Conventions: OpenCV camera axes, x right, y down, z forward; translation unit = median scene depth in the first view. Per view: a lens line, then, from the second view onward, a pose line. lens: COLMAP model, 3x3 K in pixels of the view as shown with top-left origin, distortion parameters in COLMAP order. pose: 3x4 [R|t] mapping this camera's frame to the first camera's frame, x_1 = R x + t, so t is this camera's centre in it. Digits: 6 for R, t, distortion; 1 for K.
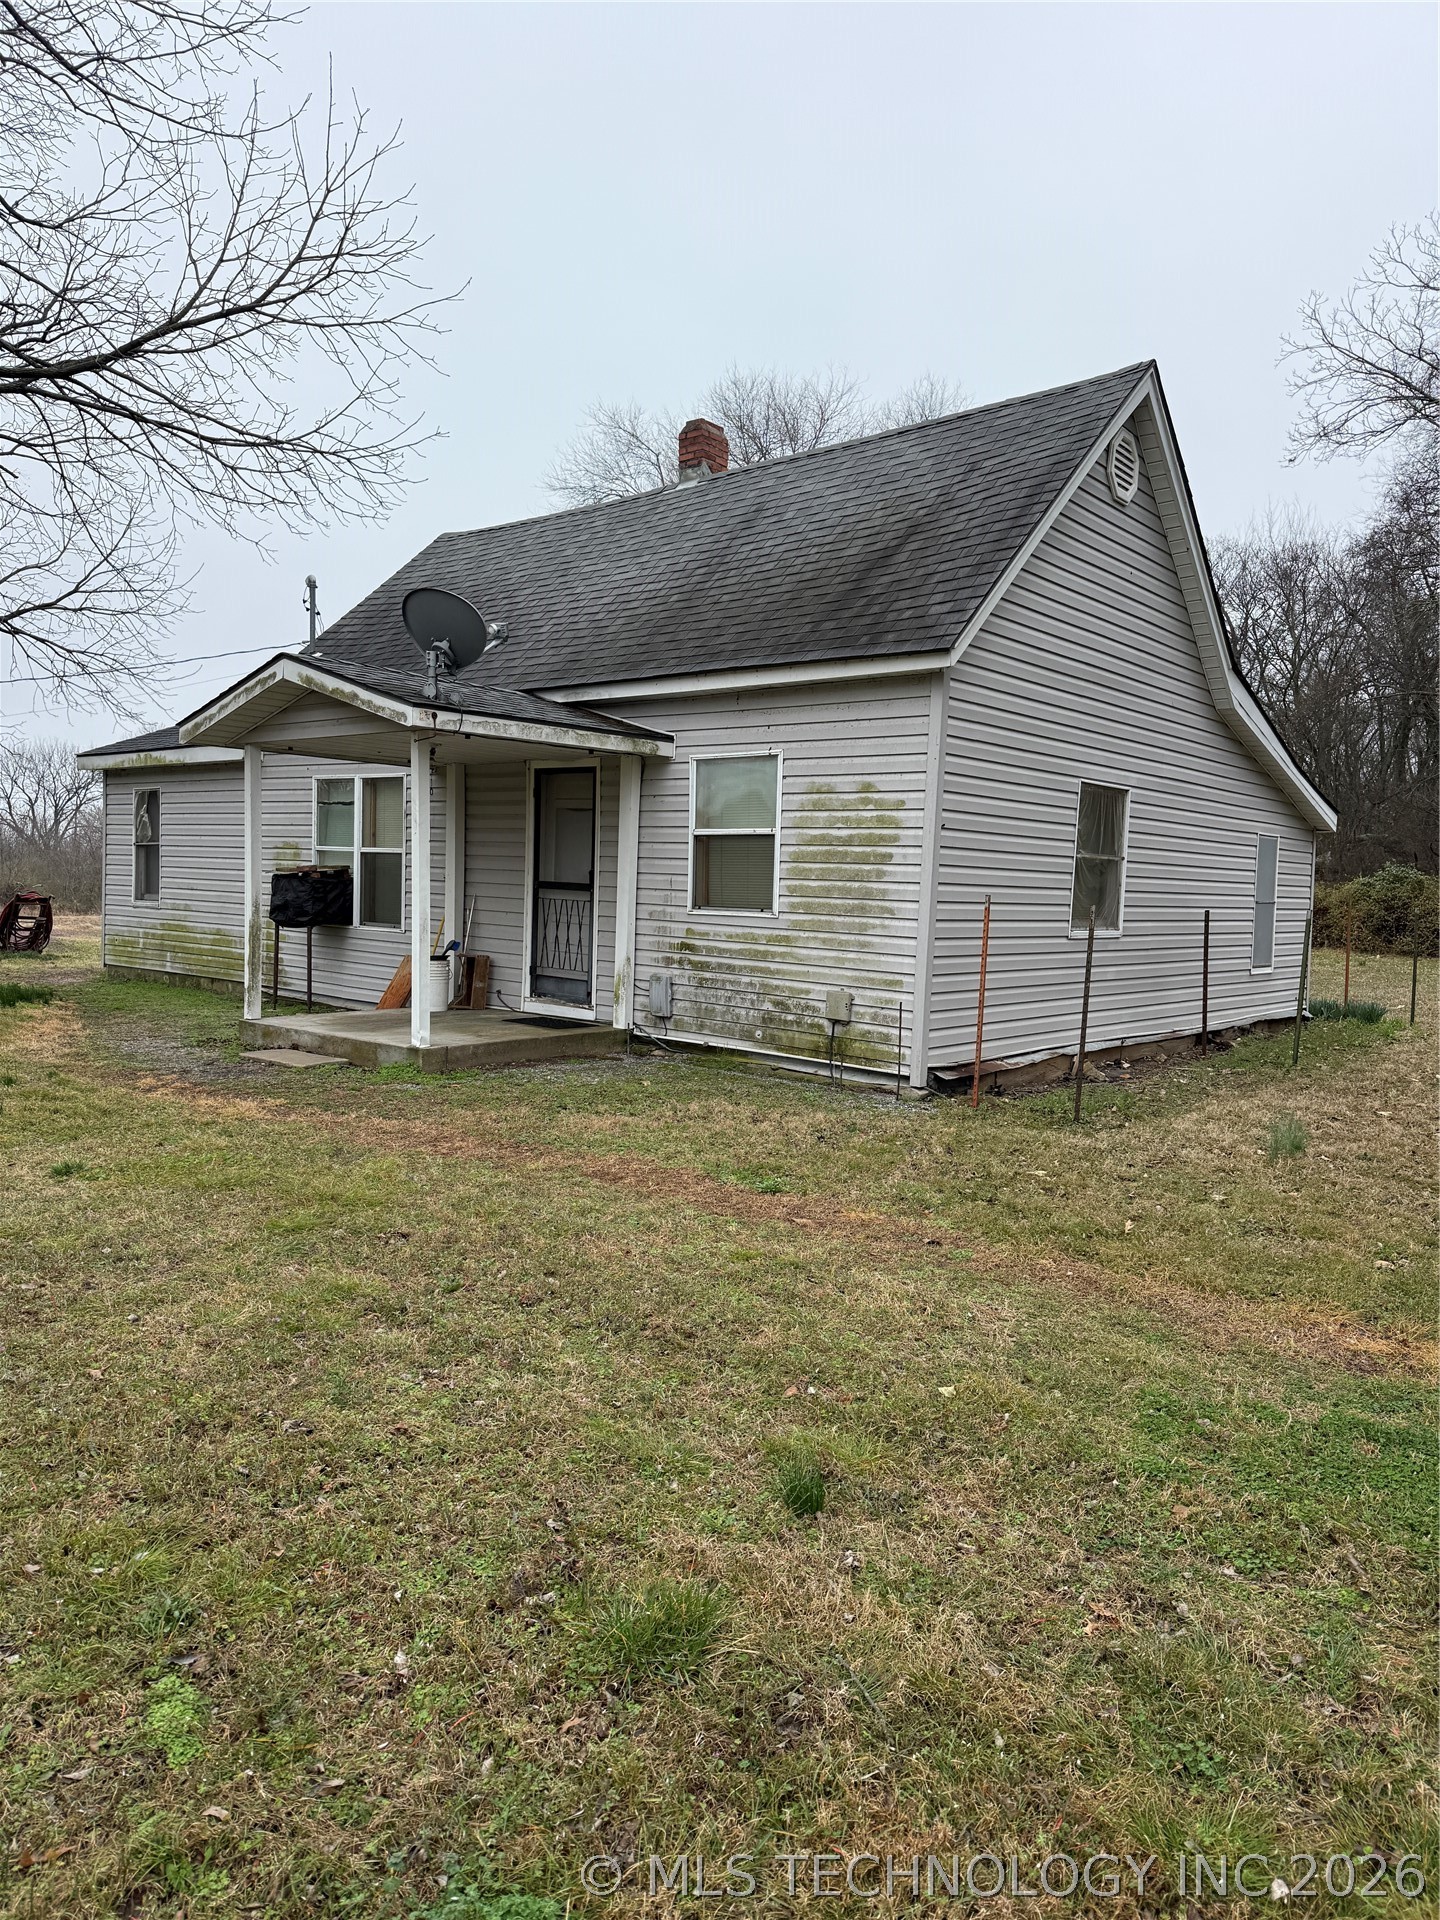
lens RADIAL K [[1351.8, 0, 721.8], [0, 1351.8, 972.3], [0, 0, 1]] dist [0.027156, -0.003348]
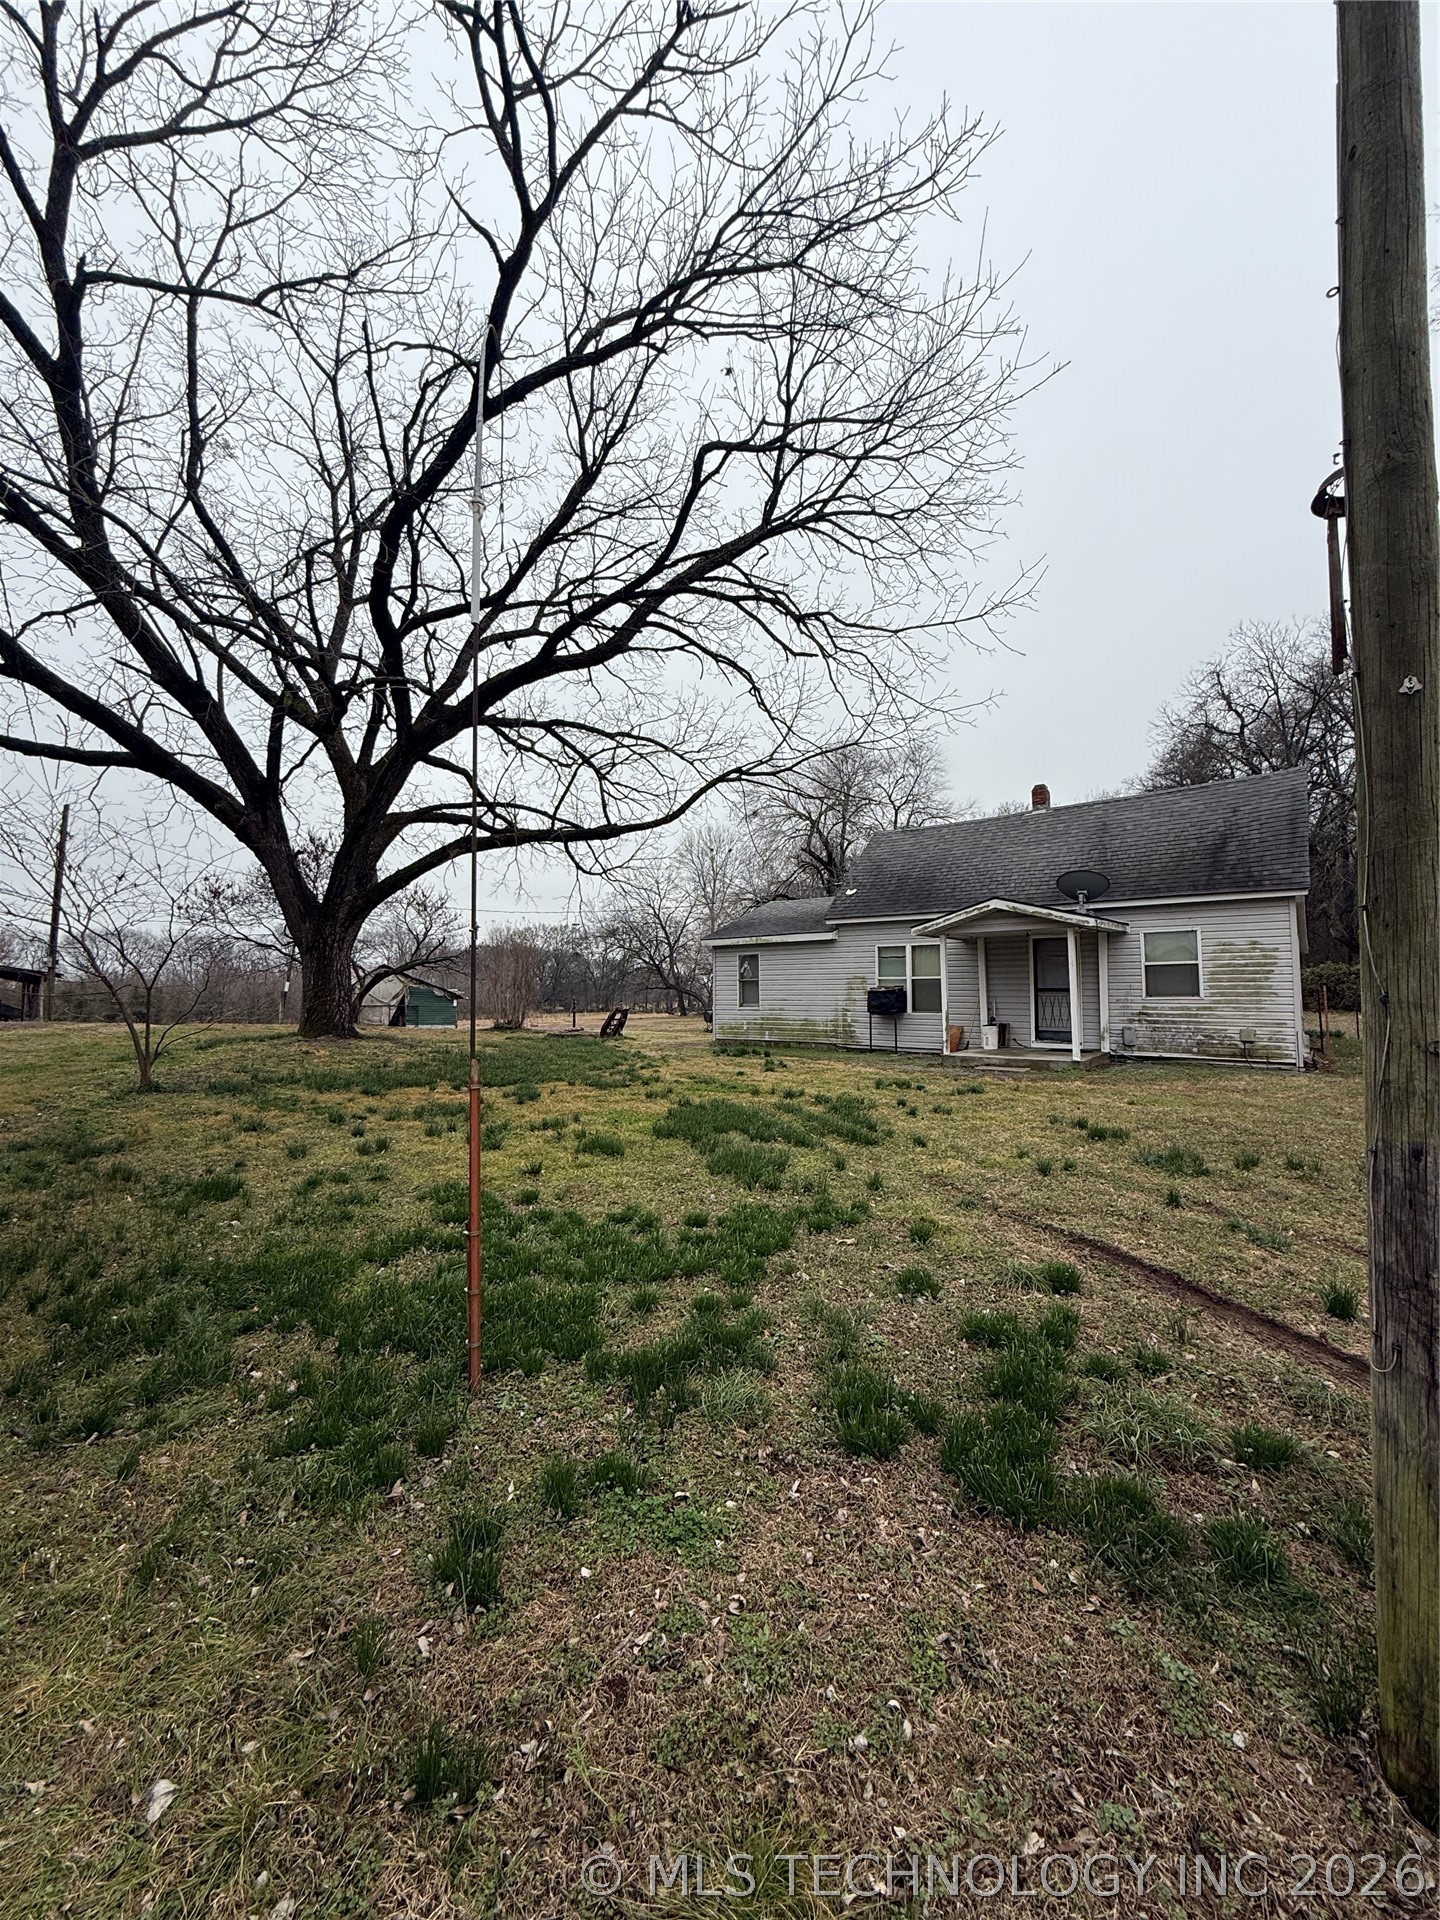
lens RADIAL K [[763.2, 0, 721.3], [0, 763.2, 955.4], [0, 0, 1]] dist [-0.001093, 0.000428]
pose [[0.998071, -0.038799, 0.048472, -0.791081], [0.043979, 0.992865, -0.110841, -0.005404], [-0.043826, 0.112759, 0.992655, -0.260122]]
